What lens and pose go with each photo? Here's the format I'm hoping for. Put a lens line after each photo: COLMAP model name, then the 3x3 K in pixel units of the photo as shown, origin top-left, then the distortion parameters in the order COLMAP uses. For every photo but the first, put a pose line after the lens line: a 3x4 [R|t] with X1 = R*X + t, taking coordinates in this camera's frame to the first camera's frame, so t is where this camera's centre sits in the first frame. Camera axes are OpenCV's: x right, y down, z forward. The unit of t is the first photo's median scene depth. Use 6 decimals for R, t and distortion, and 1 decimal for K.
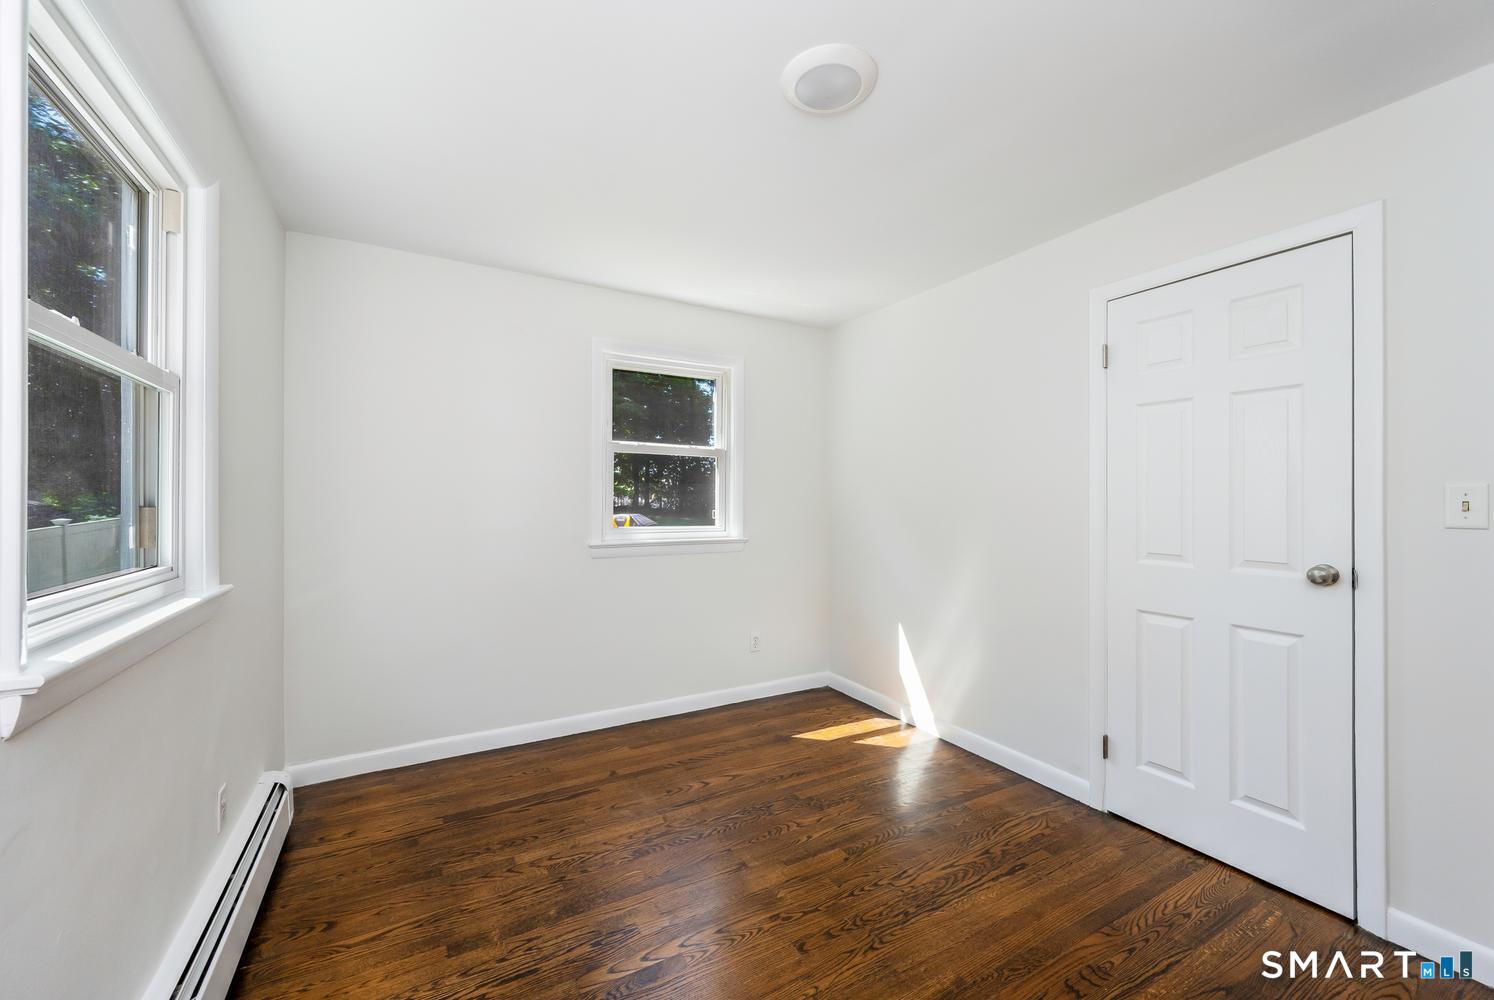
lens RADIAL K [[583.9, 0, 753.4], [0, 583.9, 497.7], [0, 0, 1]] dist [0.000496, -0.000013]
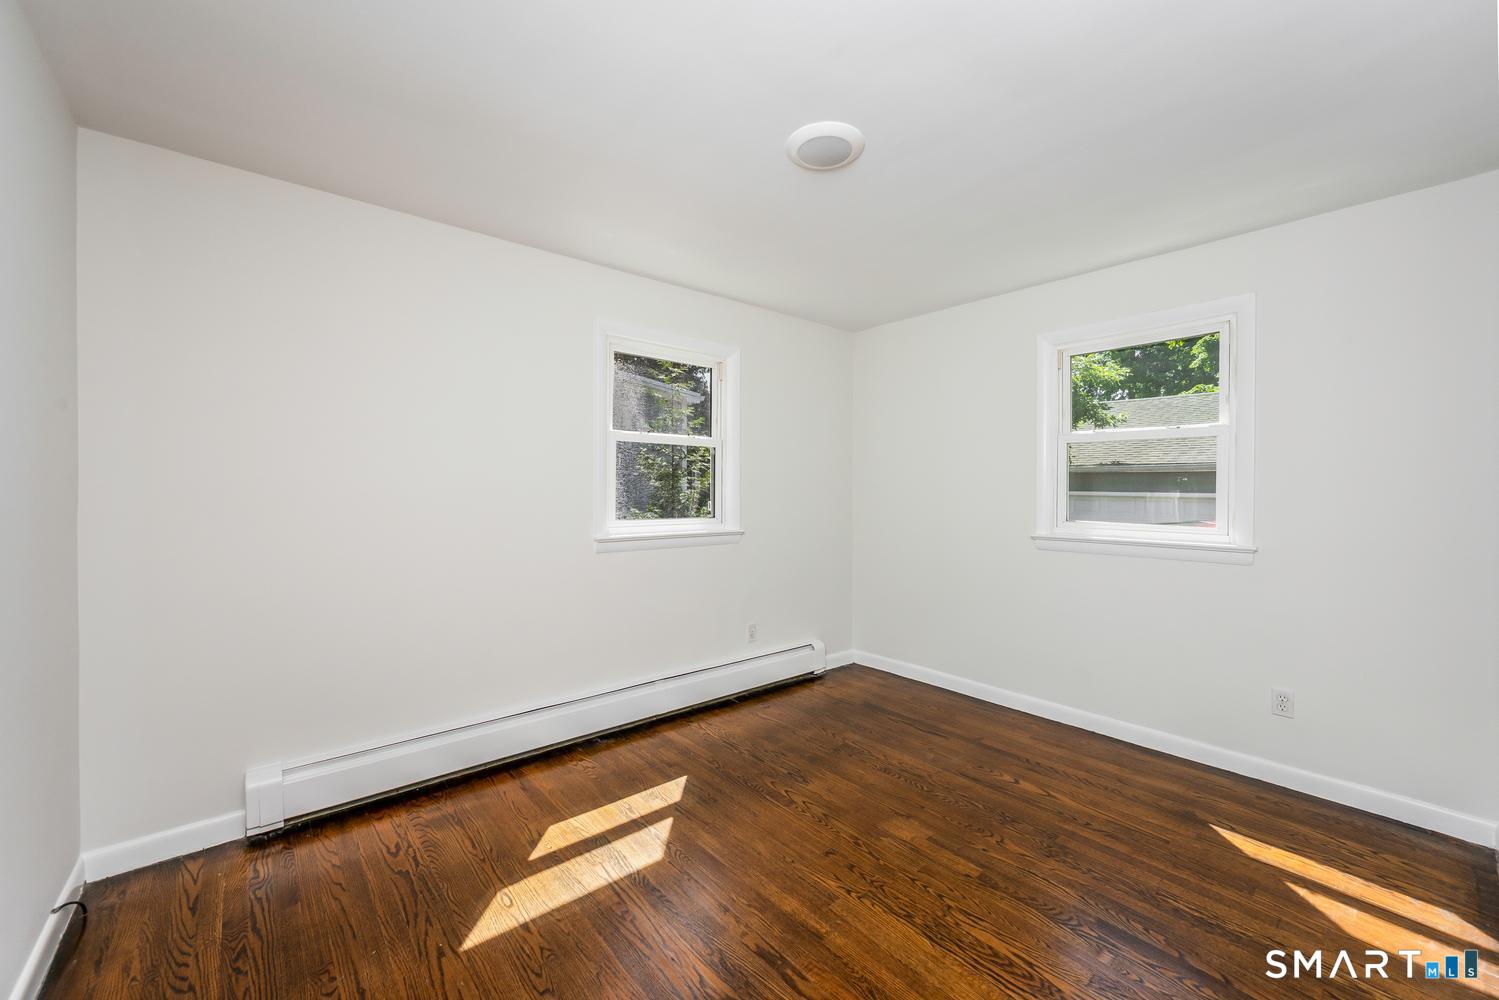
lens RADIAL K [[585.9, 0, 755.9], [0, 585.9, 497.7], [0, 0, 1]] dist [0.000496, -0.000013]
pose [[0.190080, 0.008615, -0.981731, 0.769147], [-0.000057, 0.999962, 0.008764, 0.003220], [0.981769, -0.001610, 0.190073, 0.371363]]
